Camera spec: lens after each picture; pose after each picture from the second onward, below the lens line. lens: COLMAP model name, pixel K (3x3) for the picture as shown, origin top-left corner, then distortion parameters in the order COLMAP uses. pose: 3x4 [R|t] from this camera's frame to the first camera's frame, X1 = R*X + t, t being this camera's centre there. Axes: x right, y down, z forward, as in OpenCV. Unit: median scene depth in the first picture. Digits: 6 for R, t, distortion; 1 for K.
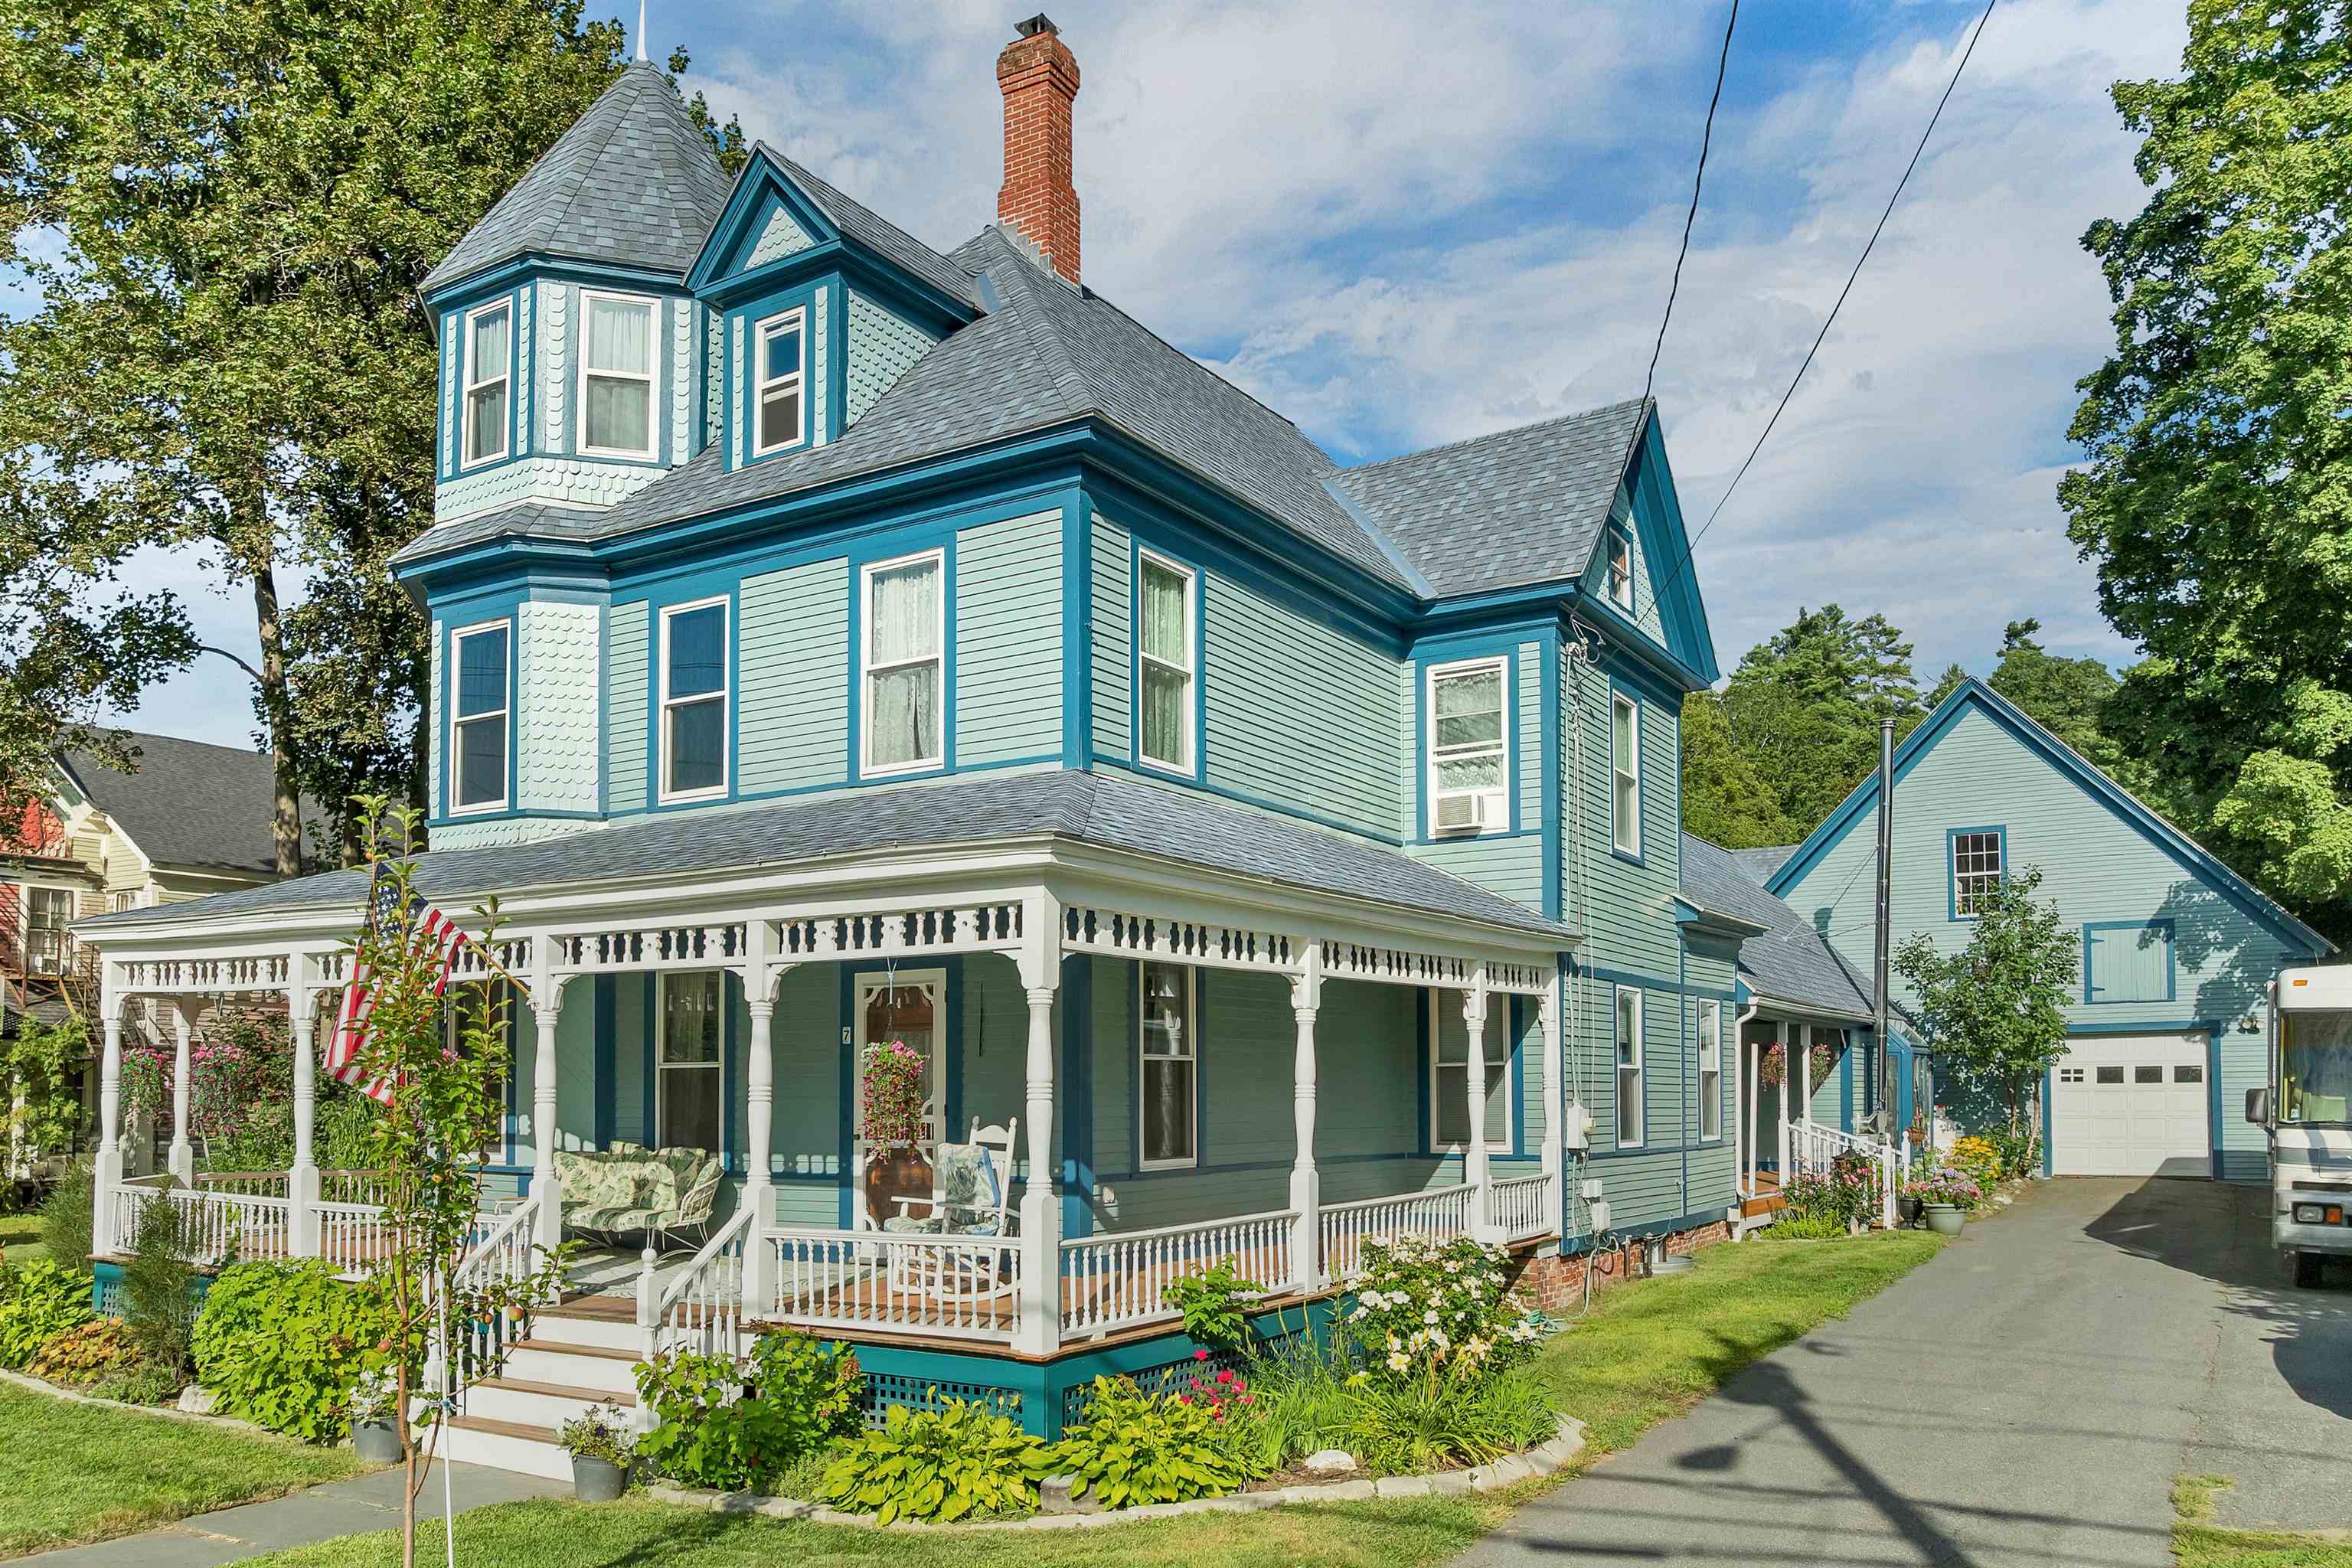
lens RADIAL K [[1755.6, 0, 1192.0], [0, 1755.6, 795.3], [0, 0, 1]] dist [-0.037087, -0.002597]
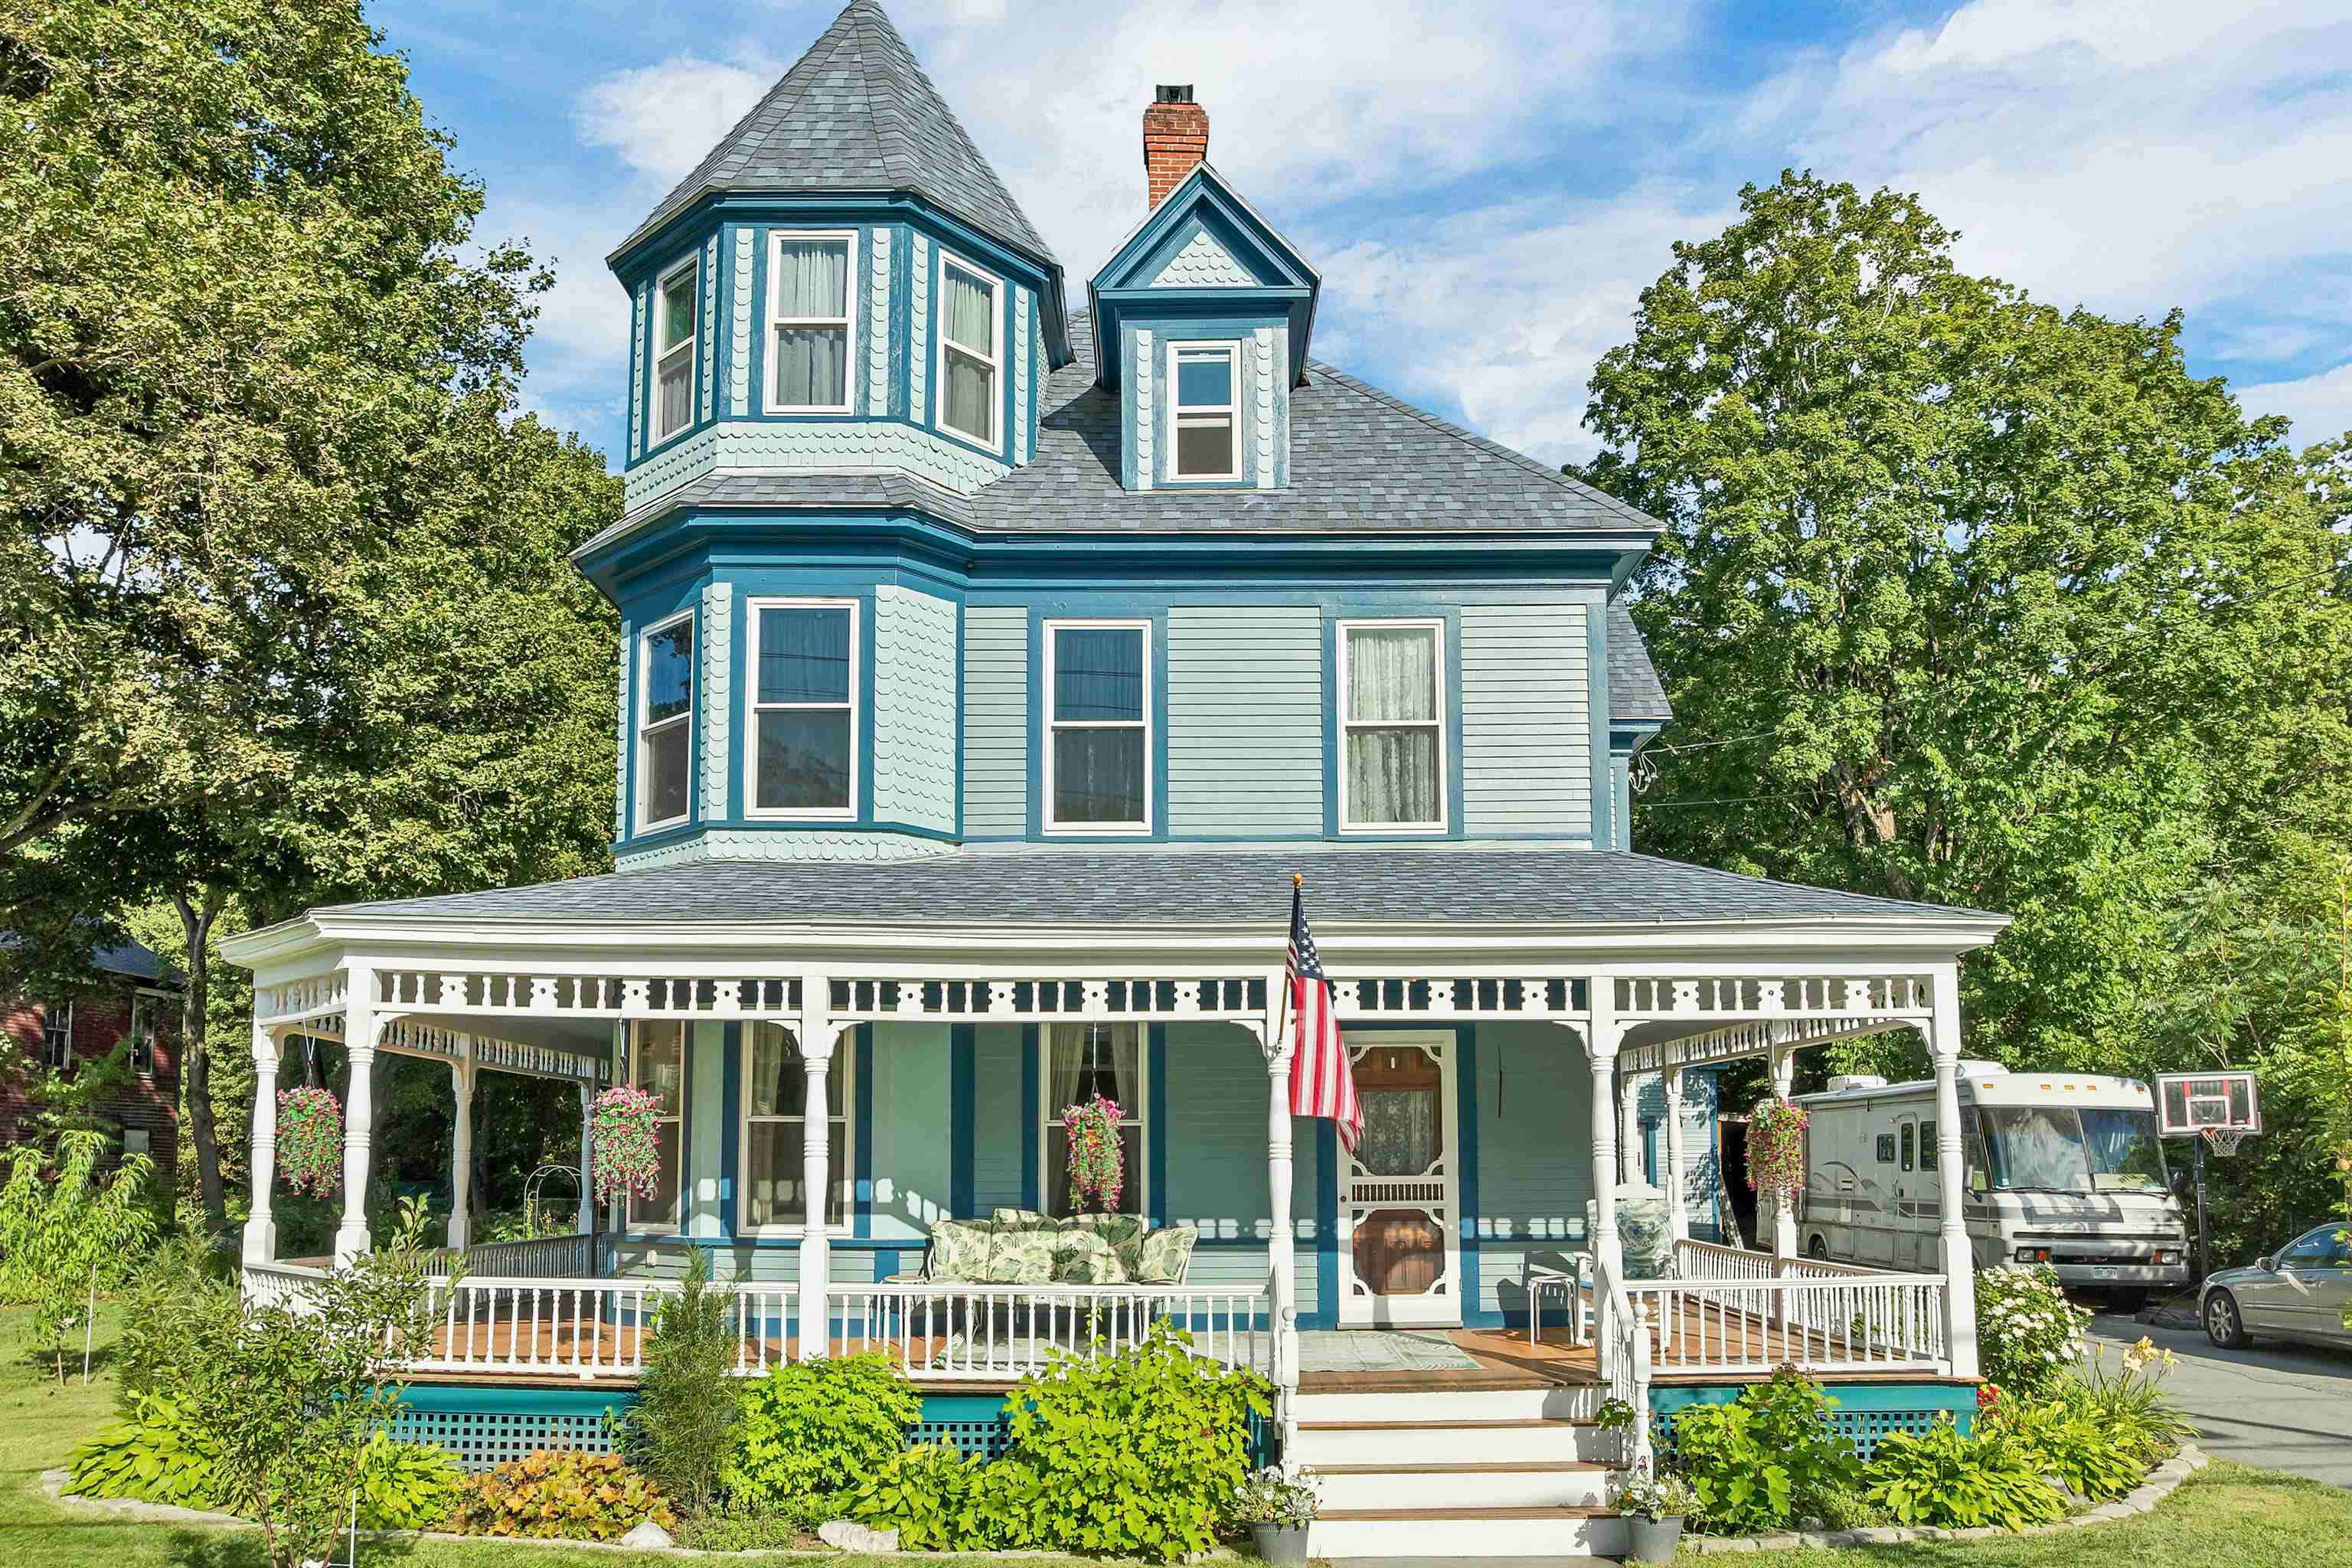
lens RADIAL K [[1755.6, 0, 1152.4], [0, 1755.6, 783.4], [0, 0, 1]] dist [-0.037087, -0.002597]
pose [[0.849936, 0.118316, 0.513430, -0.727449], [-0.090514, 0.992762, -0.078938, 0.045959], [-0.519053, 0.020619, 0.854493, 0.191990]]
